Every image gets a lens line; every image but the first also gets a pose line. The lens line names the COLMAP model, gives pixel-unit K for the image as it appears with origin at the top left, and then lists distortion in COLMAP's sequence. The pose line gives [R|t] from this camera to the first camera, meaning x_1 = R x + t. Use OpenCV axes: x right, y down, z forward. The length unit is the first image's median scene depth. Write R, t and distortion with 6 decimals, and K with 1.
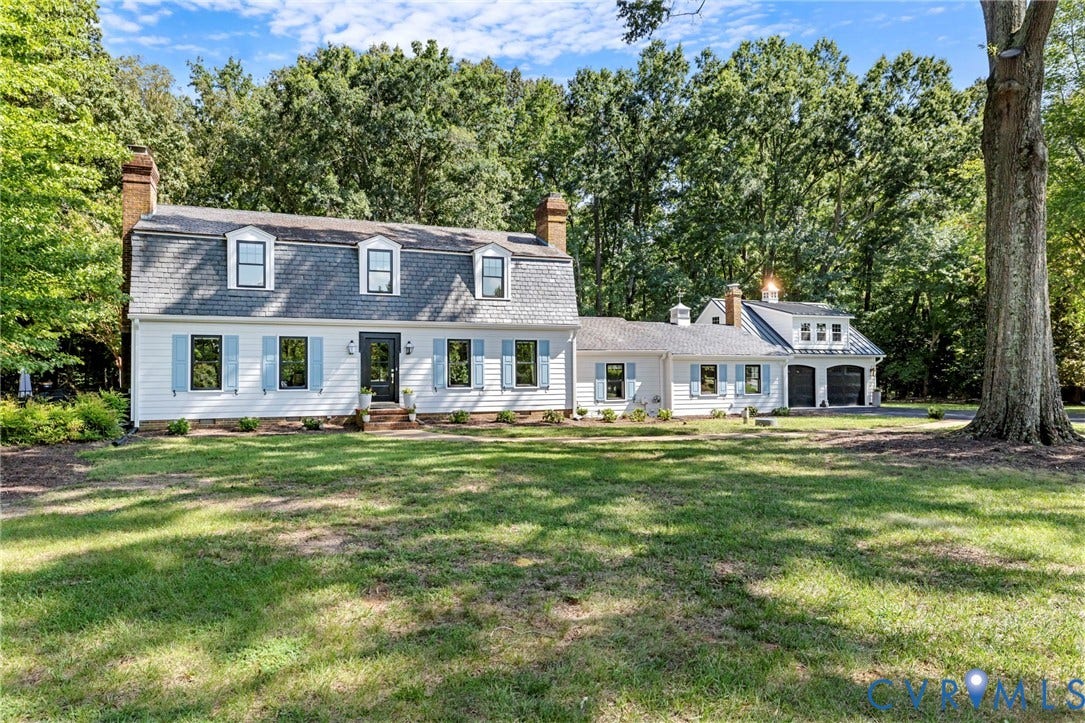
lens RADIAL K [[581.8, 0, 497.4], [0, 581.8, 360.0], [0, 0, 1]] dist [0.000783, 0.000166]
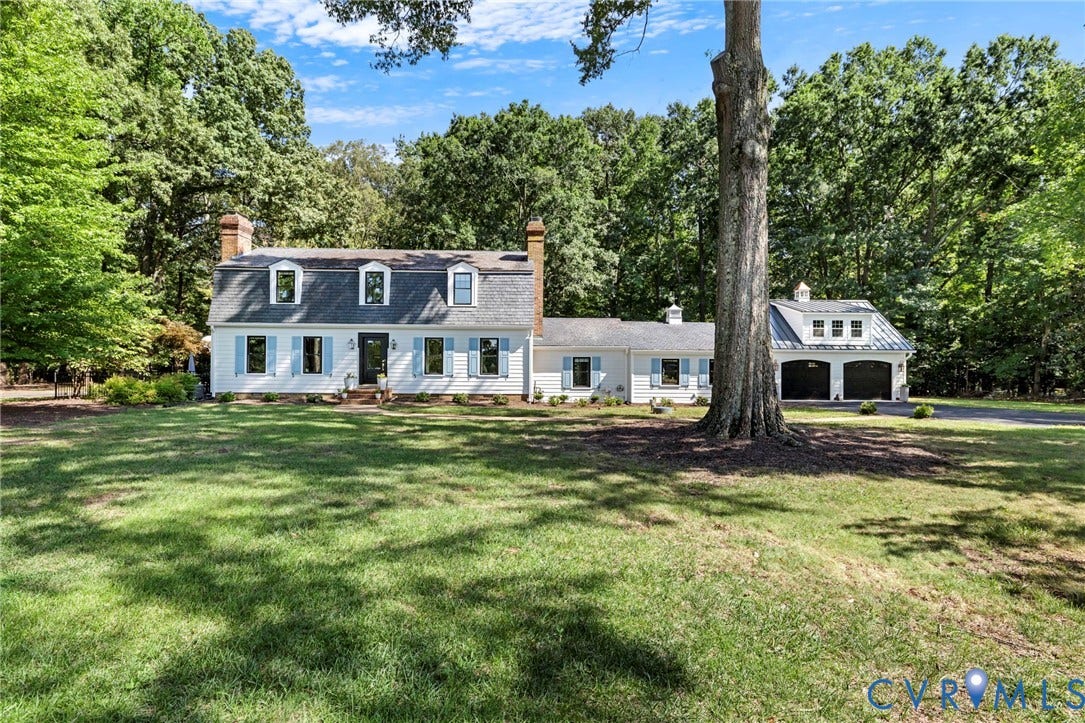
lens RADIAL K [[472.1, 0, 542.5], [0, 472.1, 361.5], [0, 0, 1]] dist [-0.000034, -0.000048]
pose [[0.956106, 0.009045, -0.292880, 0.457502], [-0.004645, 0.999866, 0.015715, -0.000195], [0.292983, -0.013665, 0.956020, 0.056956]]
